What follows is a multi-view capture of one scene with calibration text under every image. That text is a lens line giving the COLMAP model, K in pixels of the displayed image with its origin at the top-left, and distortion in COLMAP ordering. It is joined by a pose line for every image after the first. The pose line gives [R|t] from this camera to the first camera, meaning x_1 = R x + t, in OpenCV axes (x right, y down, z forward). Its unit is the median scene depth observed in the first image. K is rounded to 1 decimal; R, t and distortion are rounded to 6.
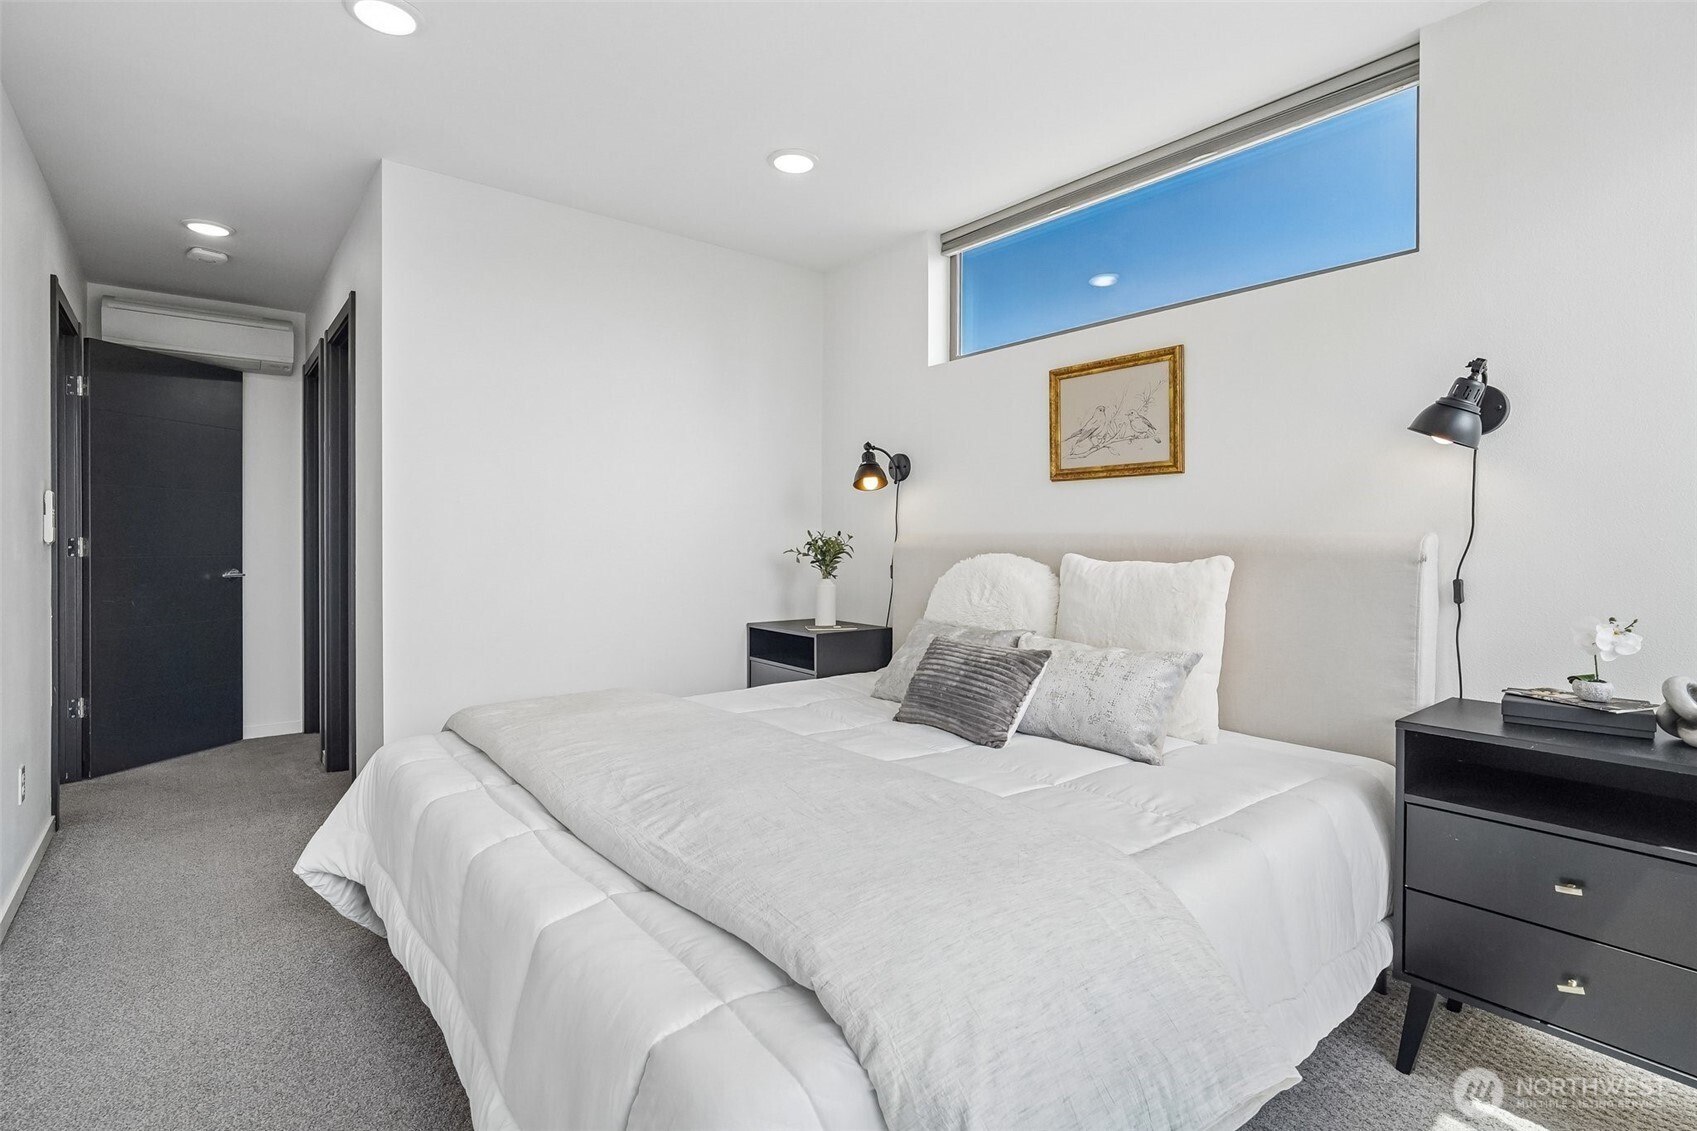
lens RADIAL K [[810.8, 0, 844.2], [0, 810.8, 559.2], [0, 0, 1]] dist [-0.014485, 0.006546]
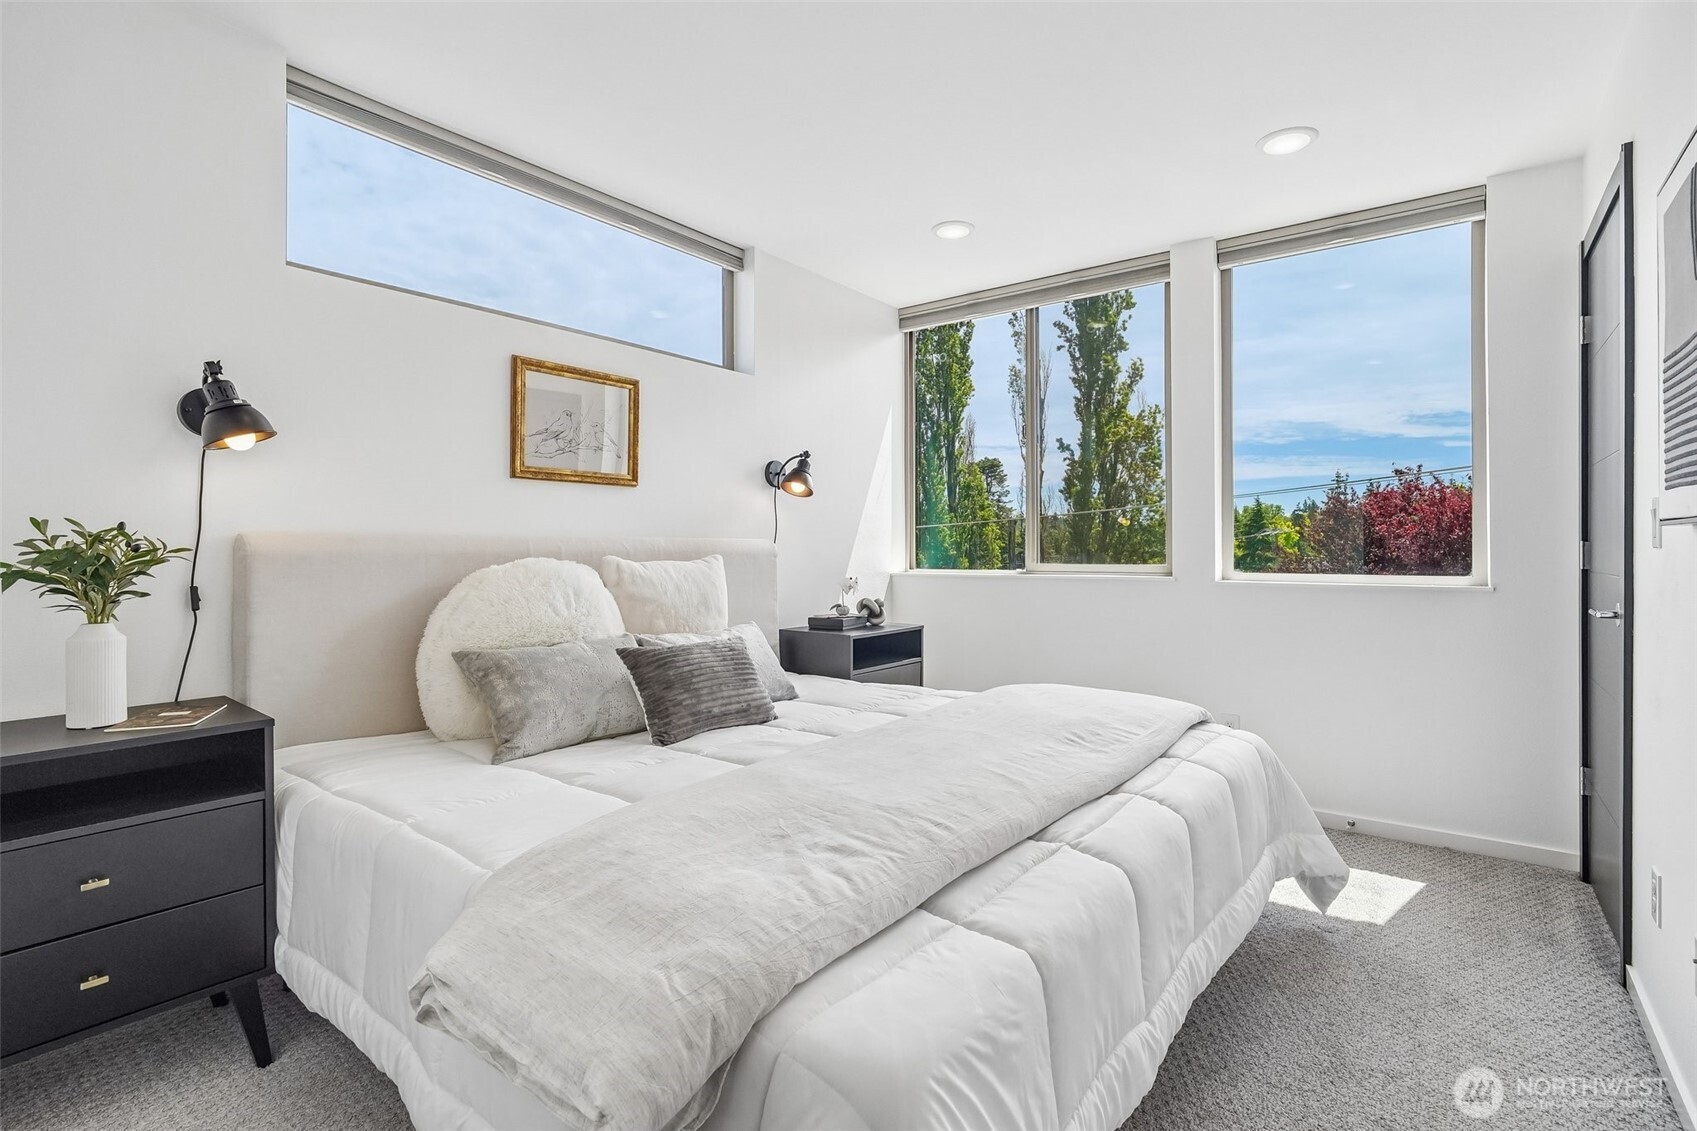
lens RADIAL K [[810.8, 0, 837.1], [0, 810.8, 555.5], [0, 0, 1]] dist [-0.014485, 0.006546]
pose [[-0.241480, -0.020662, 0.970186, -0.739018], [0.010134, 0.999665, 0.023812, -0.028198], [-0.970353, 0.015582, -0.241190, 0.906677]]
